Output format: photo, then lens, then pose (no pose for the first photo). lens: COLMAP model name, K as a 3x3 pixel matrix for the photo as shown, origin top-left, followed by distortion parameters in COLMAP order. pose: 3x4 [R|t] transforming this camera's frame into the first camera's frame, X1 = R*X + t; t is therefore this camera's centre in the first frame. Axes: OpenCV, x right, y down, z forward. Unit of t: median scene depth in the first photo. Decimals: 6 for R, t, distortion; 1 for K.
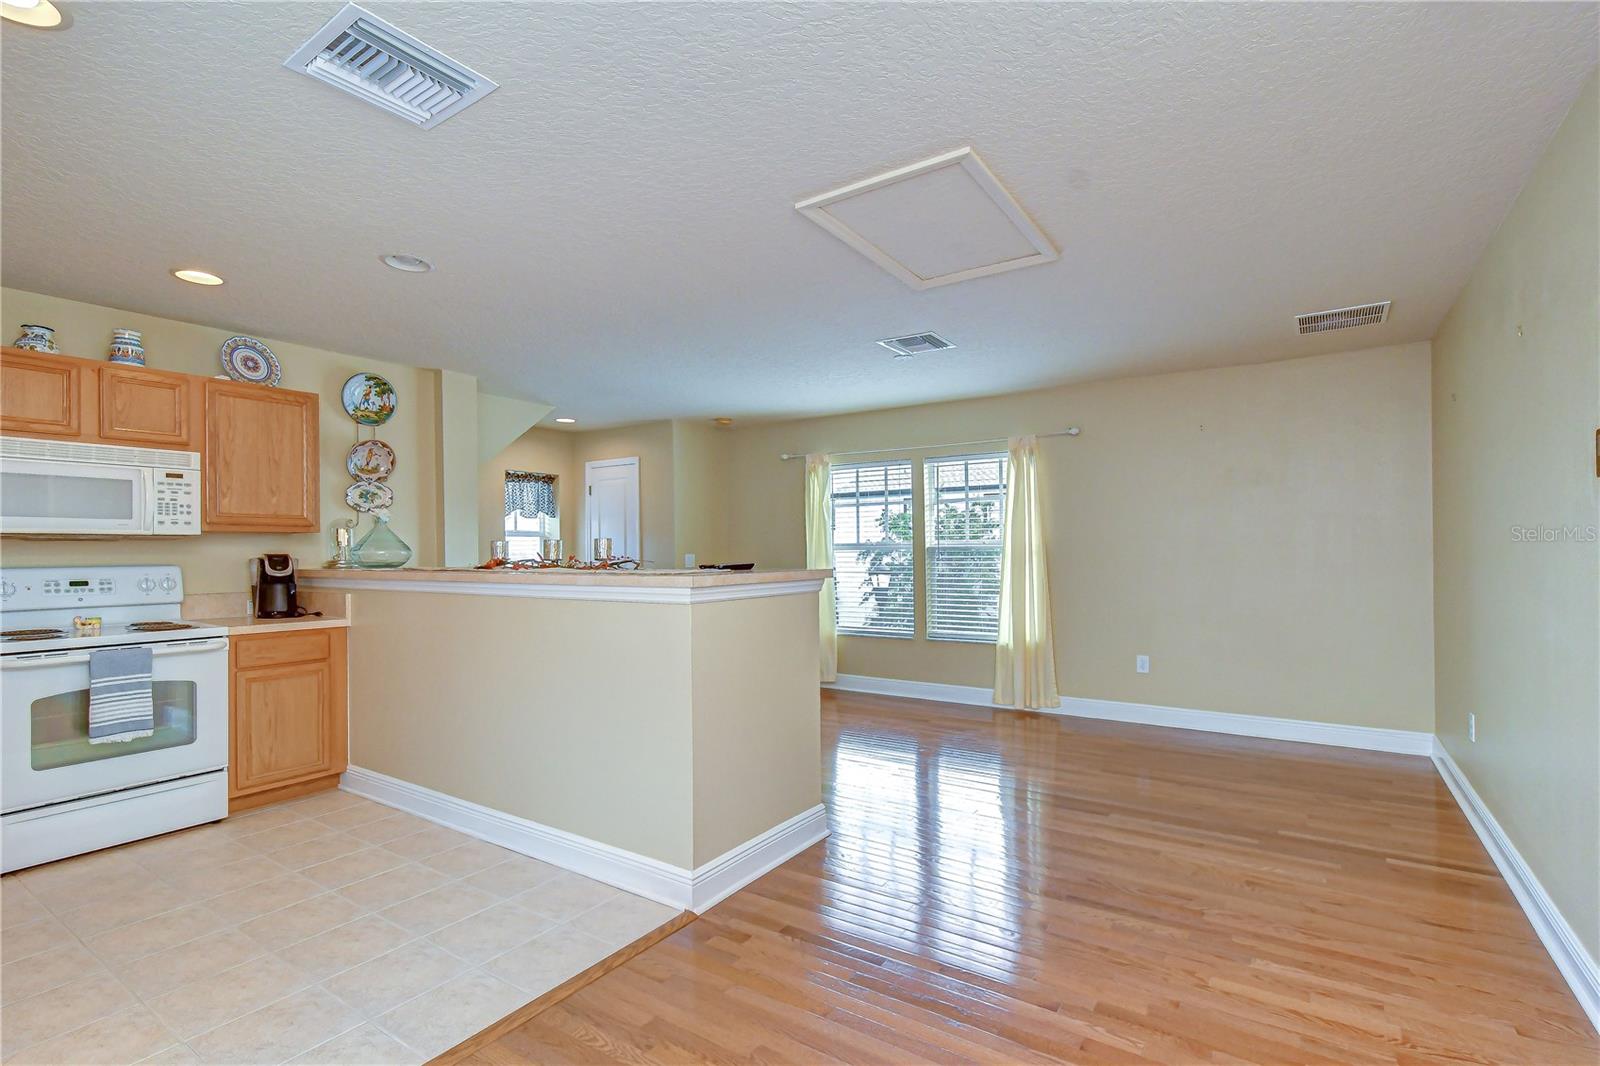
lens RADIAL K [[734.3, 0, 819.4], [0, 734.3, 554.2], [0, 0, 1]] dist [0.002273, -0.003080]
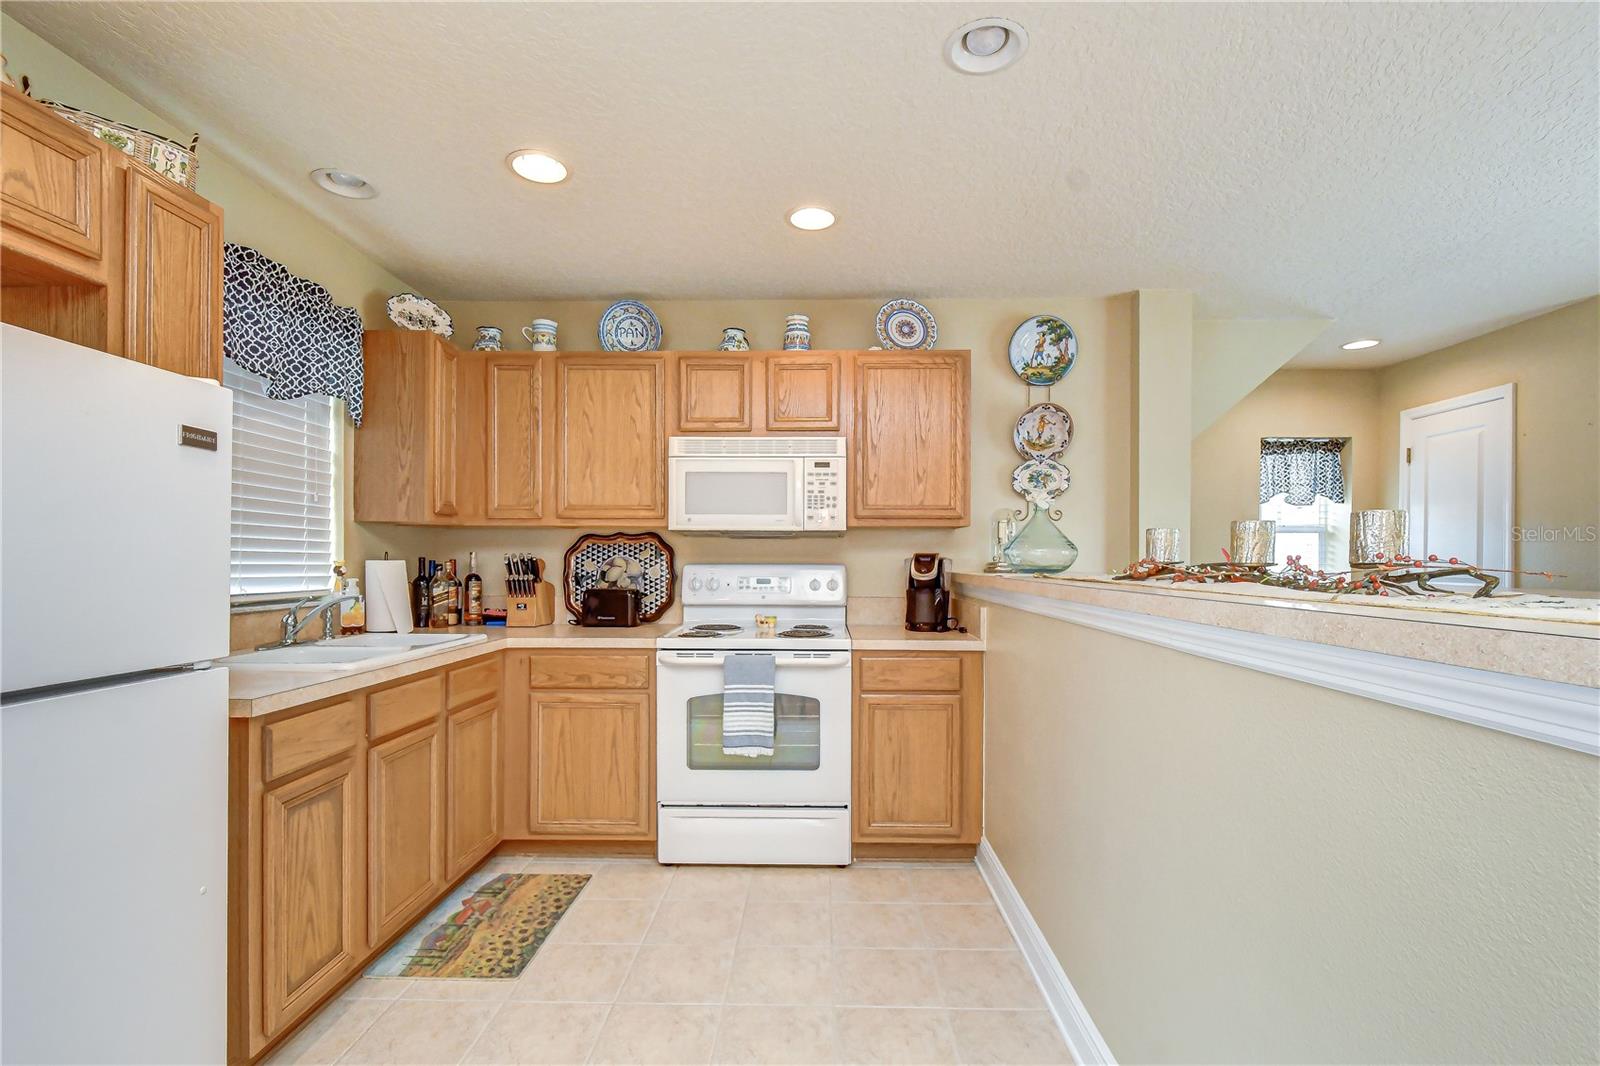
lens RADIAL K [[734.3, 0, 824.0], [0, 734.3, 567.7], [0, 0, 1]] dist [0.002273, -0.003080]
pose [[0.543945, 0.018849, -0.838909, -0.112427], [-0.009507, 0.999822, 0.016301, 0.003968], [0.839067, -0.000891, 0.544027, 0.477294]]
